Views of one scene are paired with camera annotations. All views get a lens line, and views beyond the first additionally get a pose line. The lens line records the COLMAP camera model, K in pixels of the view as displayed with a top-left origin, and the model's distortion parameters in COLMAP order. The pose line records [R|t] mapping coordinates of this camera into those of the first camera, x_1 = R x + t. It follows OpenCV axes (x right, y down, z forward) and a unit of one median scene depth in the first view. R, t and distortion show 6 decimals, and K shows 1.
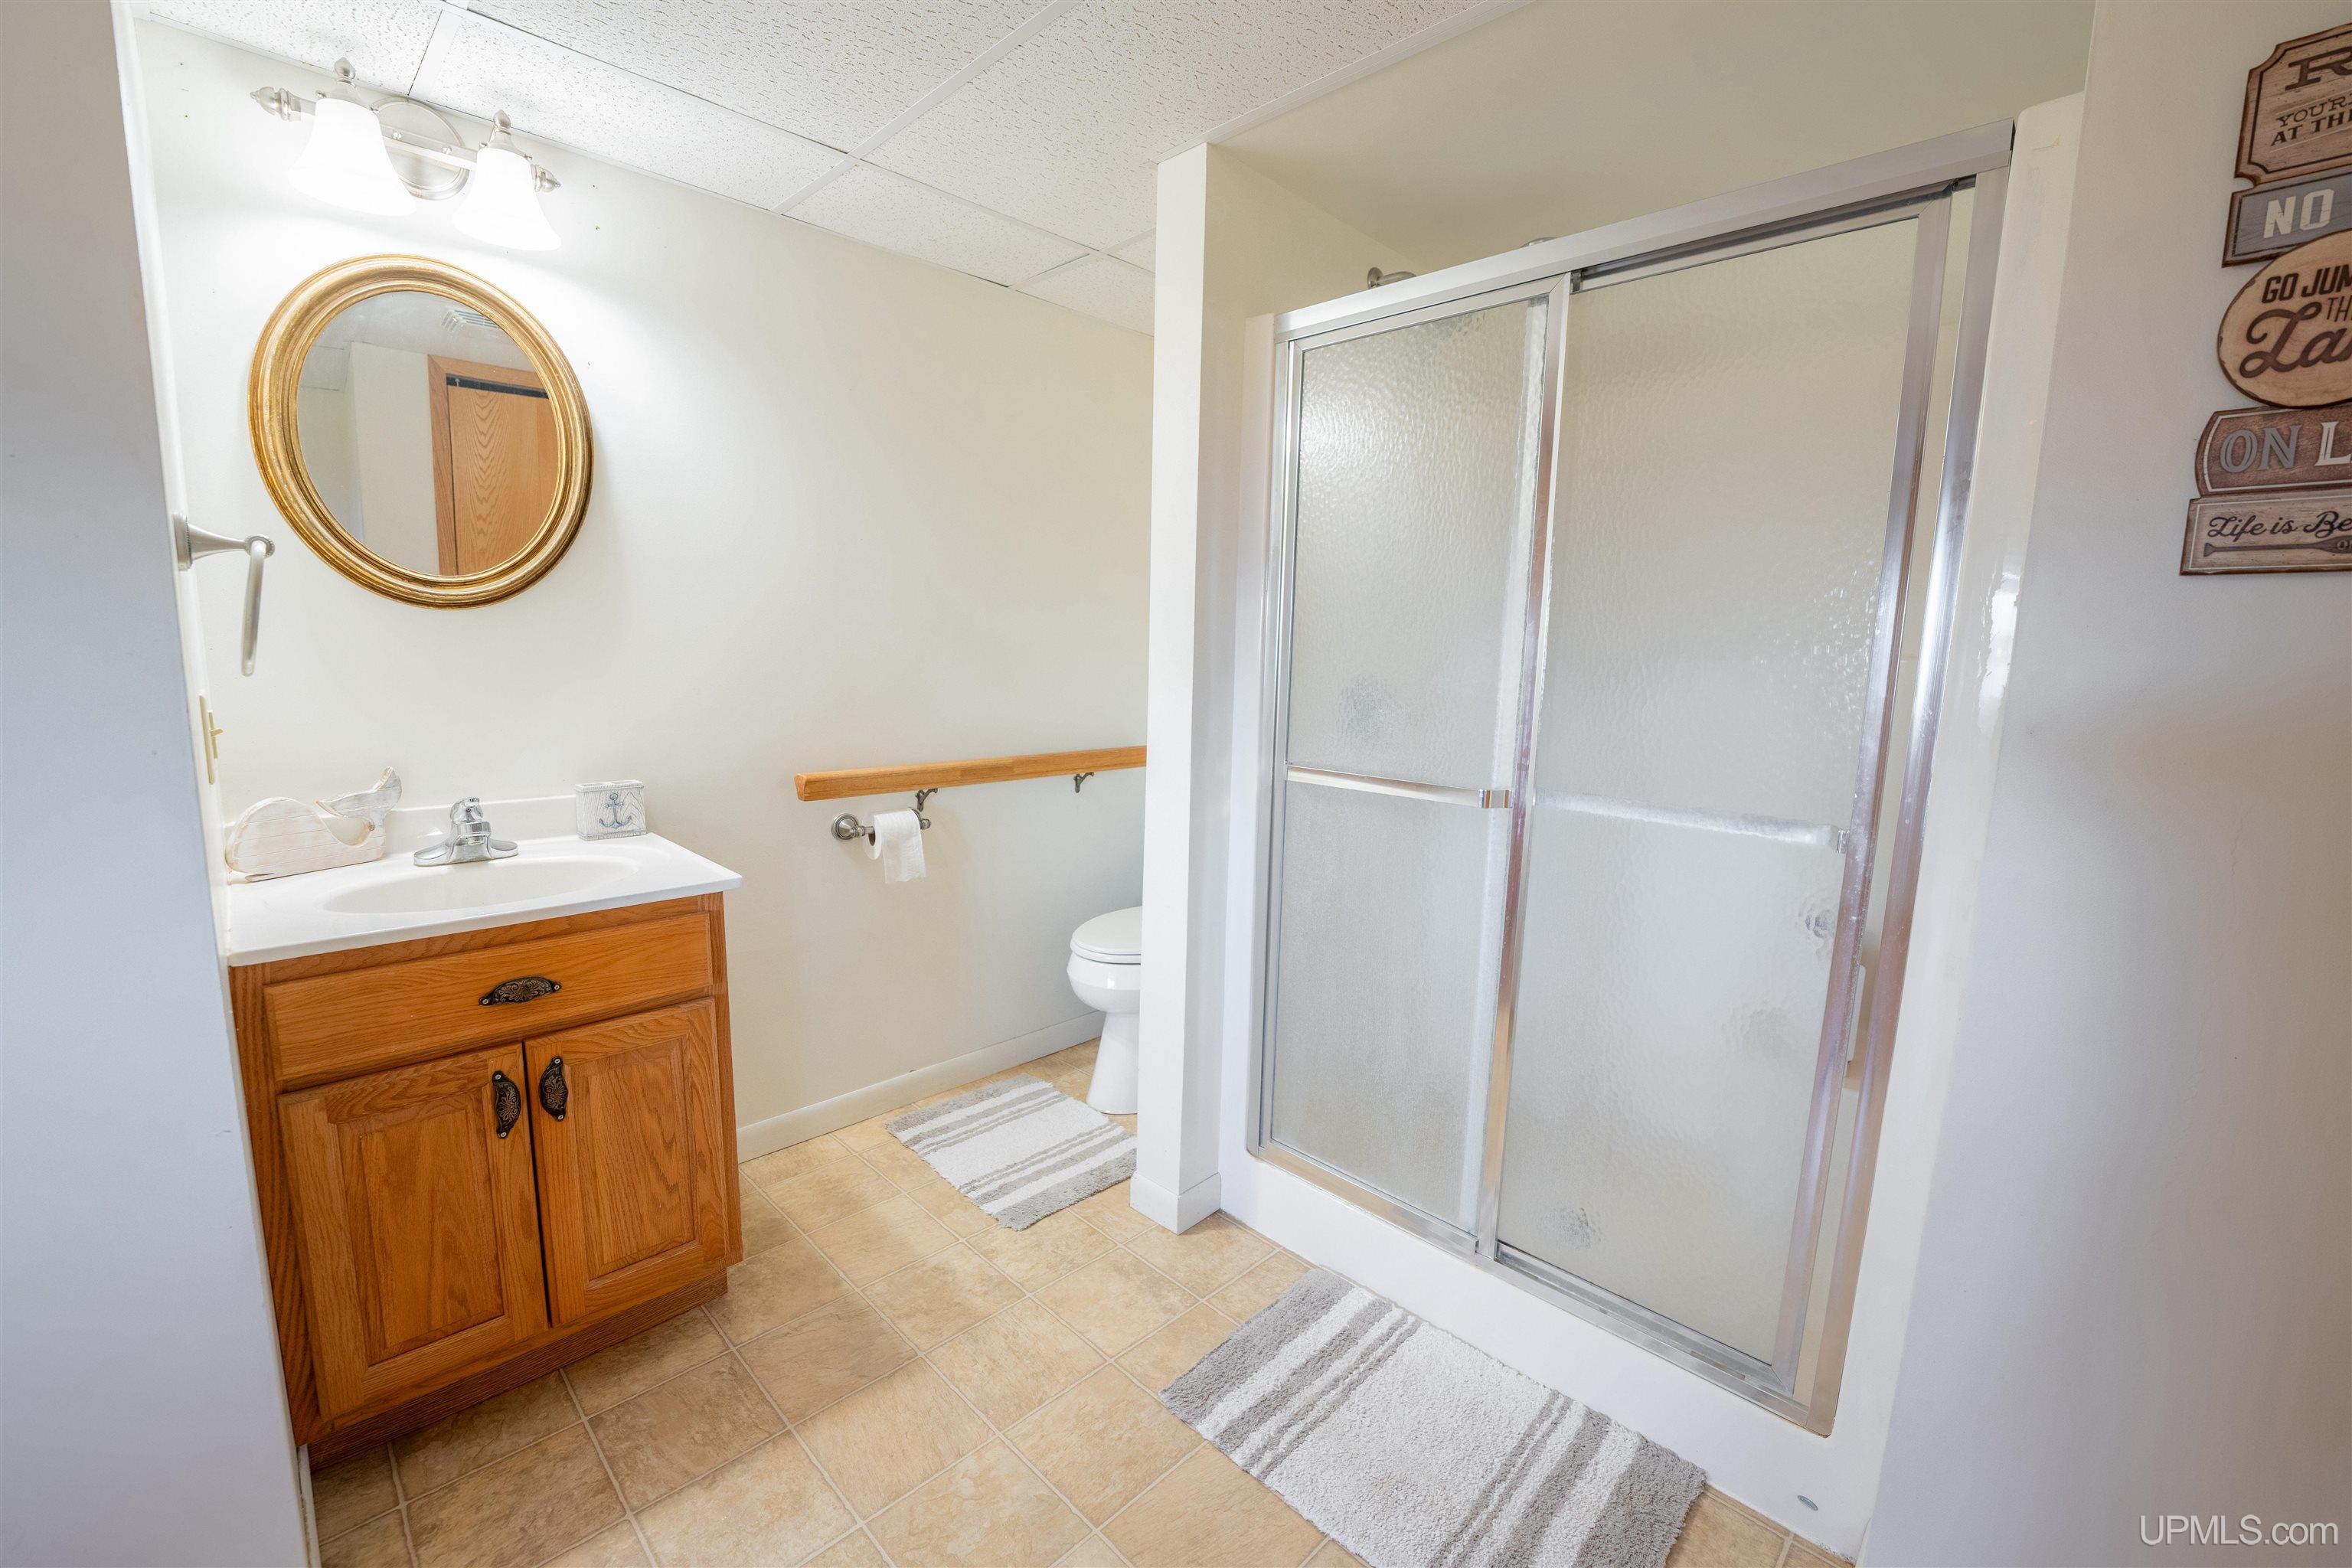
lens RADIAL K [[937.7, 0, 1188.9], [0, 937.7, 785.6], [0, 0, 1]] dist [-0.018701, -0.000211]
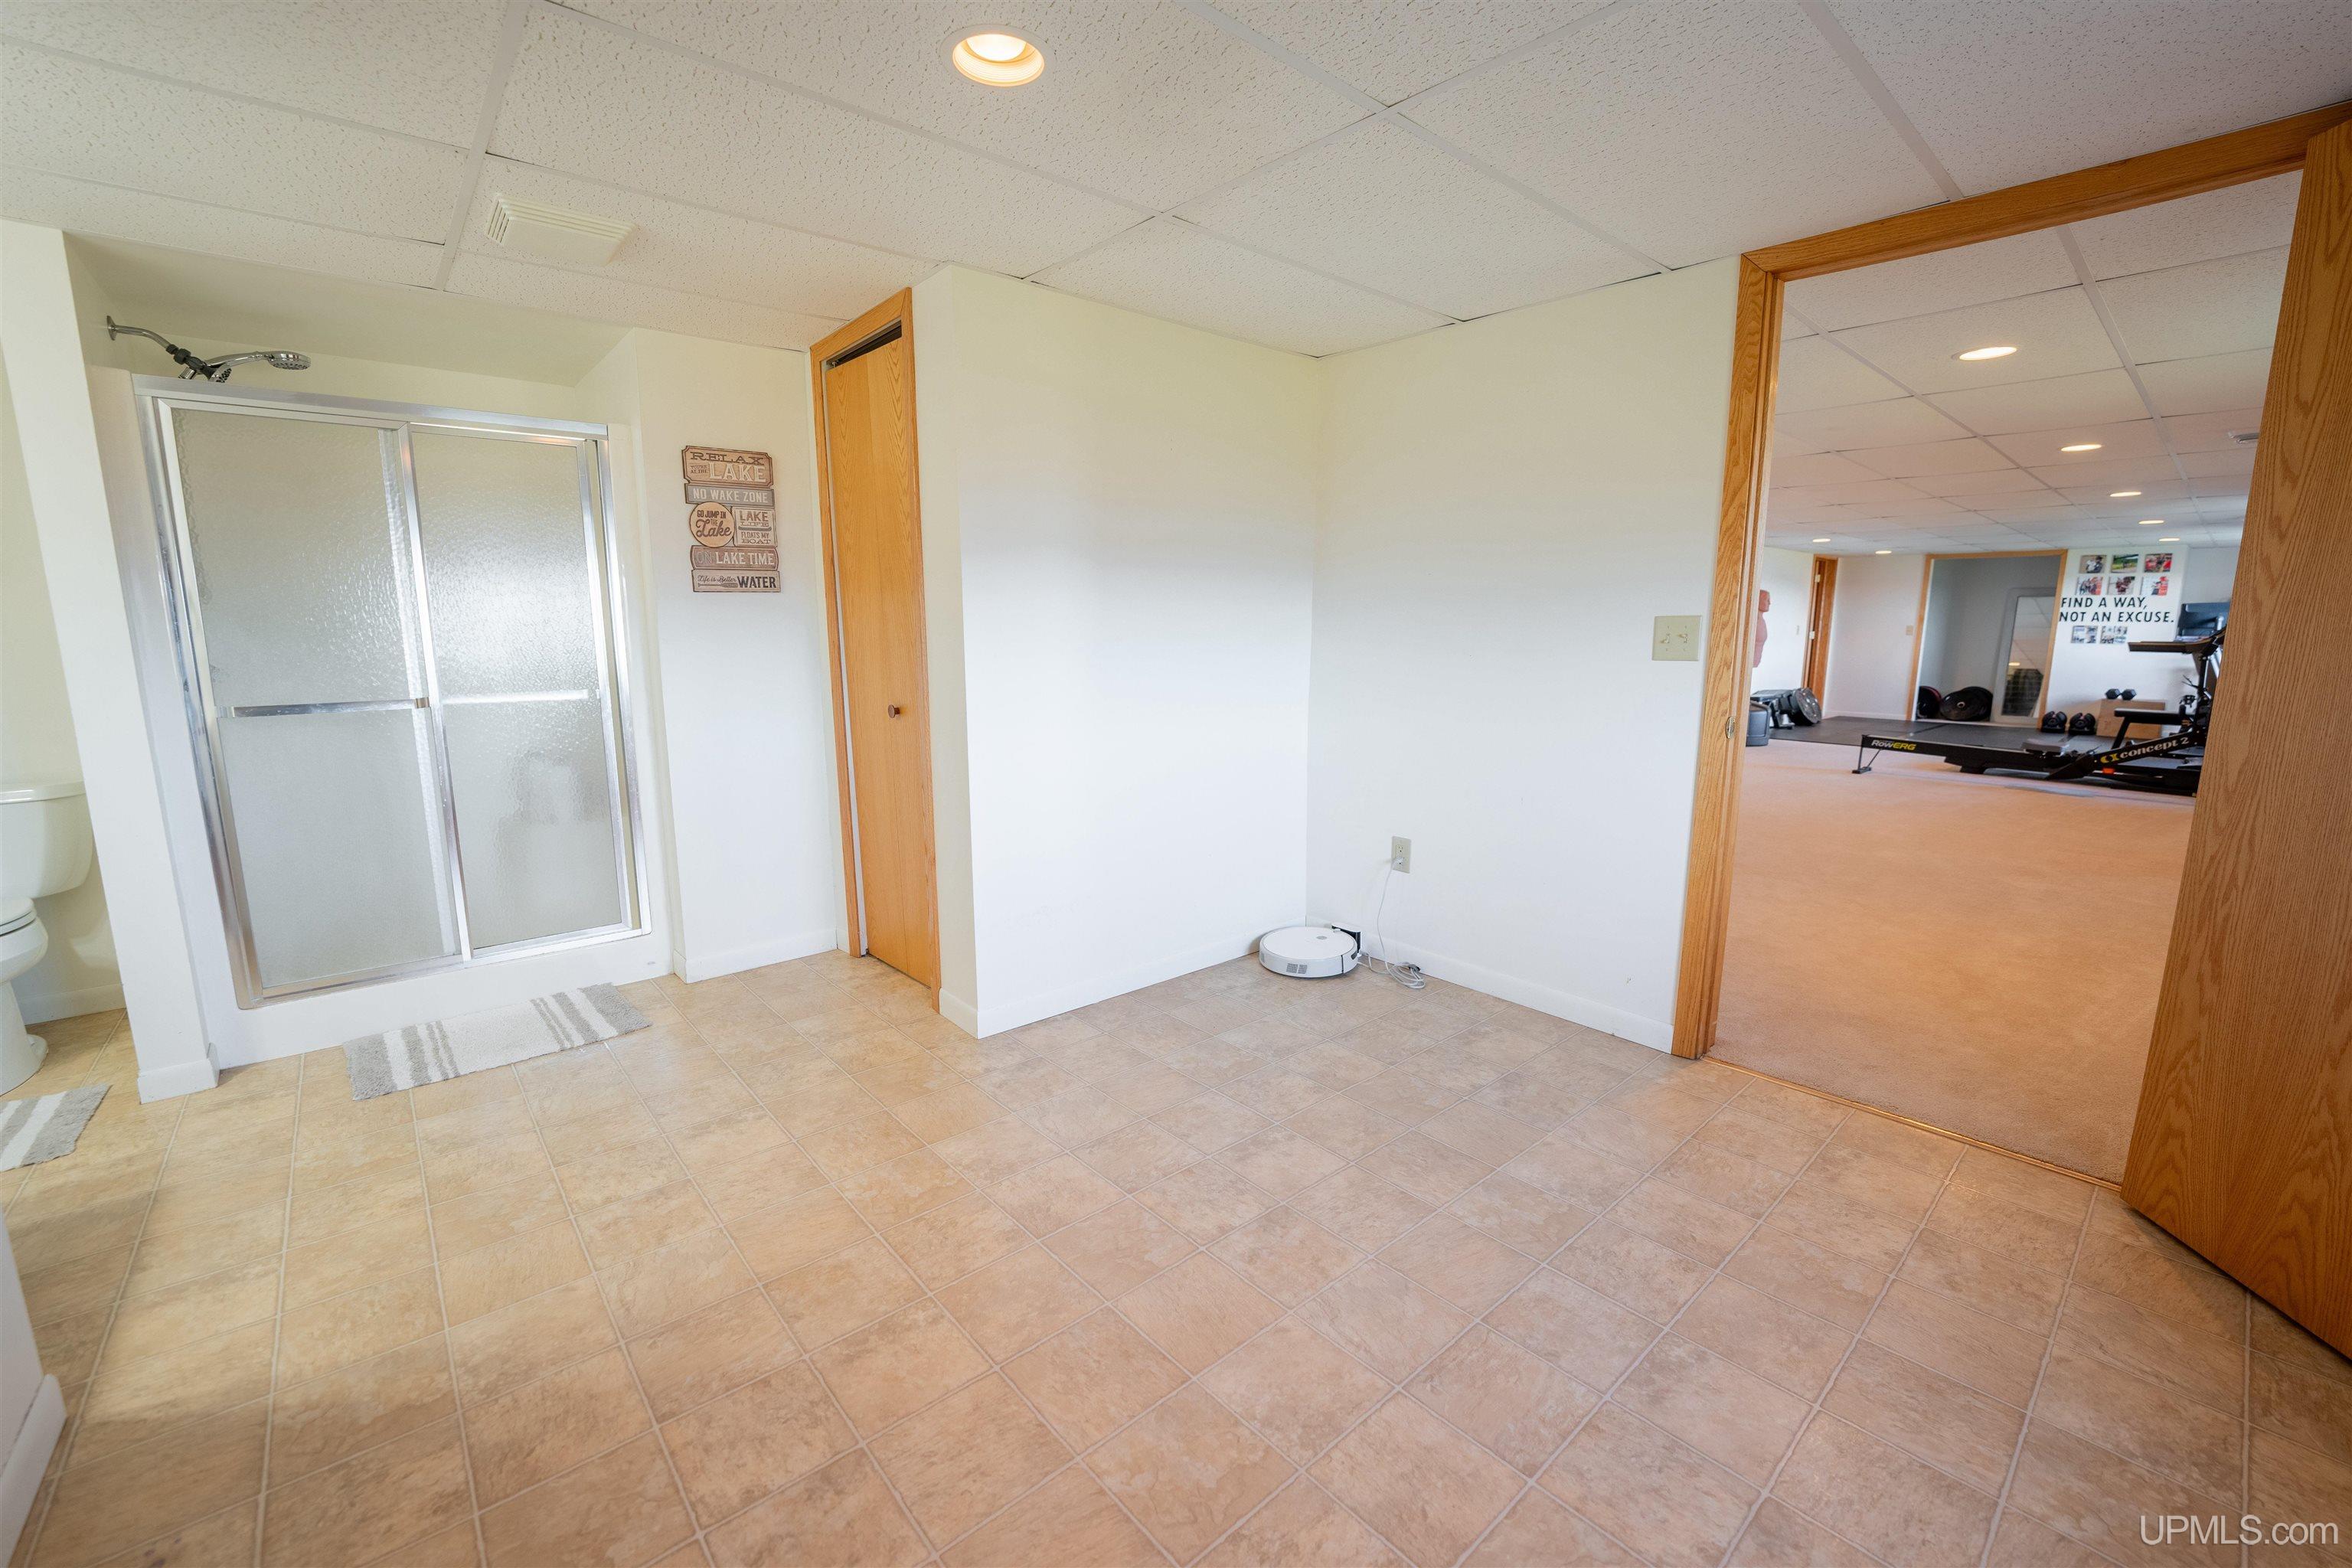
lens RADIAL K [[937.7, 0, 1188.9], [0, 937.7, 785.6], [0, 0, 1]] dist [-0.018701, -0.000211]
pose [[0.053260, -0.198508, 0.978651, -1.445480], [0.142702, 0.971496, 0.189290, 0.047485], [-0.988332, 0.129574, 0.080069, -0.617794]]
